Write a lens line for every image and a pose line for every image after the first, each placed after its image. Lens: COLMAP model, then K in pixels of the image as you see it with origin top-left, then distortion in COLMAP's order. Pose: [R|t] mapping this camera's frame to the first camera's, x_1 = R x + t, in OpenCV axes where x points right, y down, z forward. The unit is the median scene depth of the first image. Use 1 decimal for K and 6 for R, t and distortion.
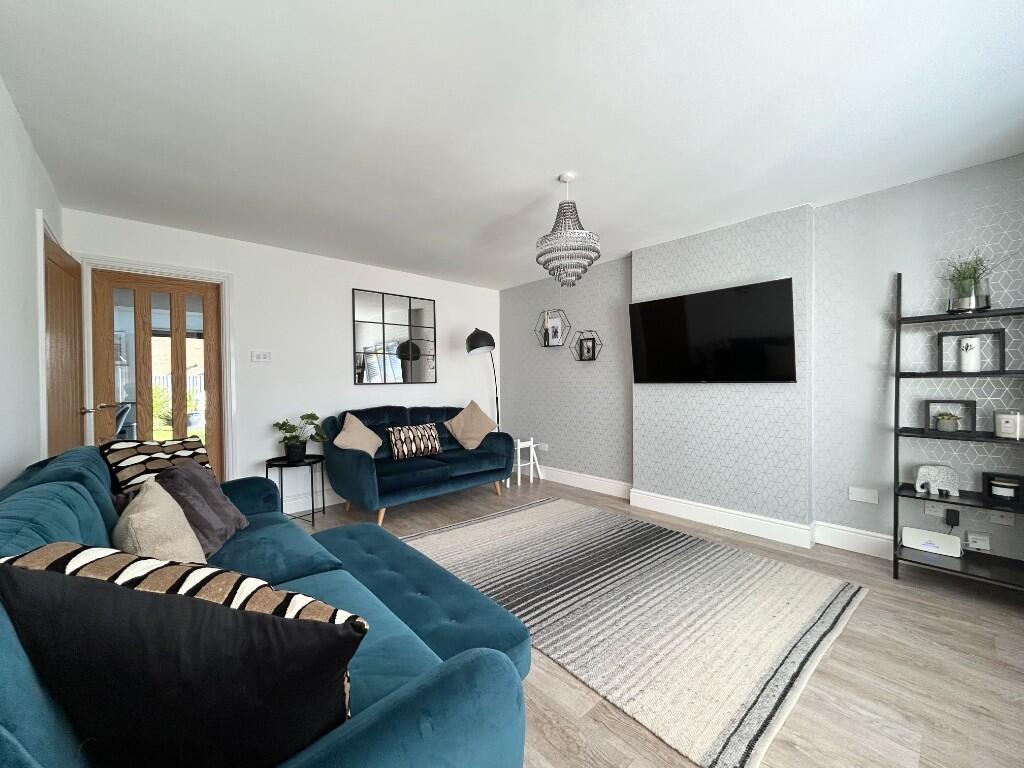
lens RADIAL K [[411.6, 0, 506.0], [0, 411.6, 383.7], [0, 0, 1]] dist [-0.000256, 0.000378]
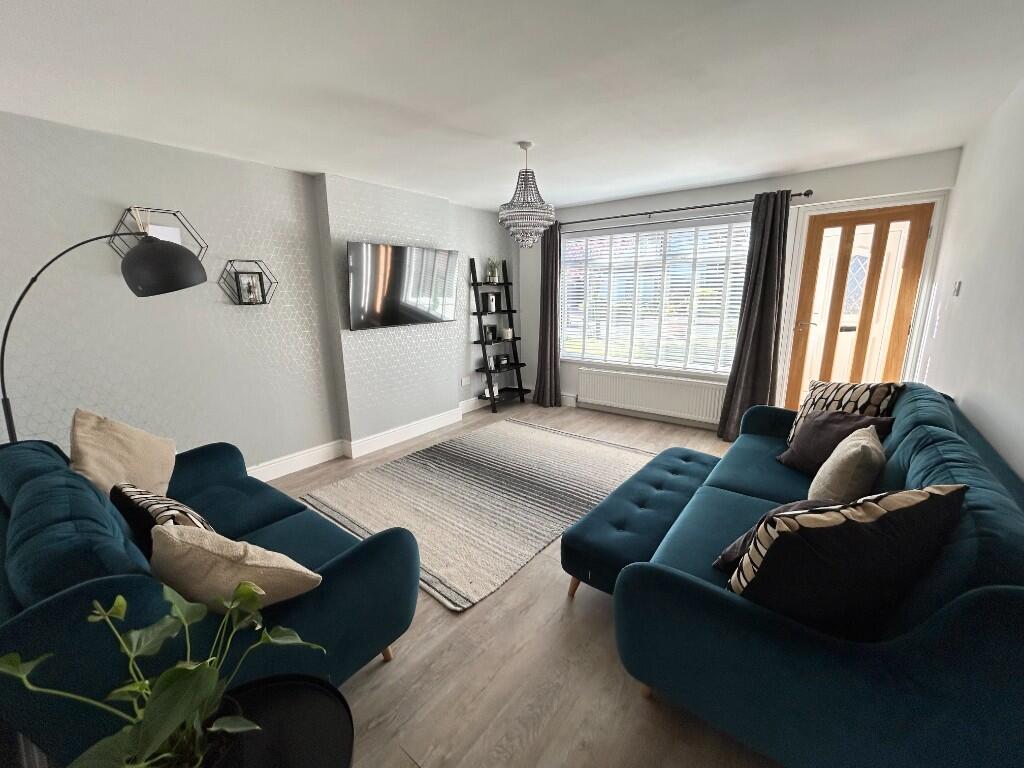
lens RADIAL K [[411.6, 0, 506.0], [0, 411.6, 383.7], [0, 0, 1]] dist [-0.000256, 0.000378]
pose [[-0.180800, -0.203214, 0.962297, -0.814732], [0.025087, 0.977150, 0.211065, -0.087599], [-0.983200, 0.062302, -0.171570, 1.006811]]
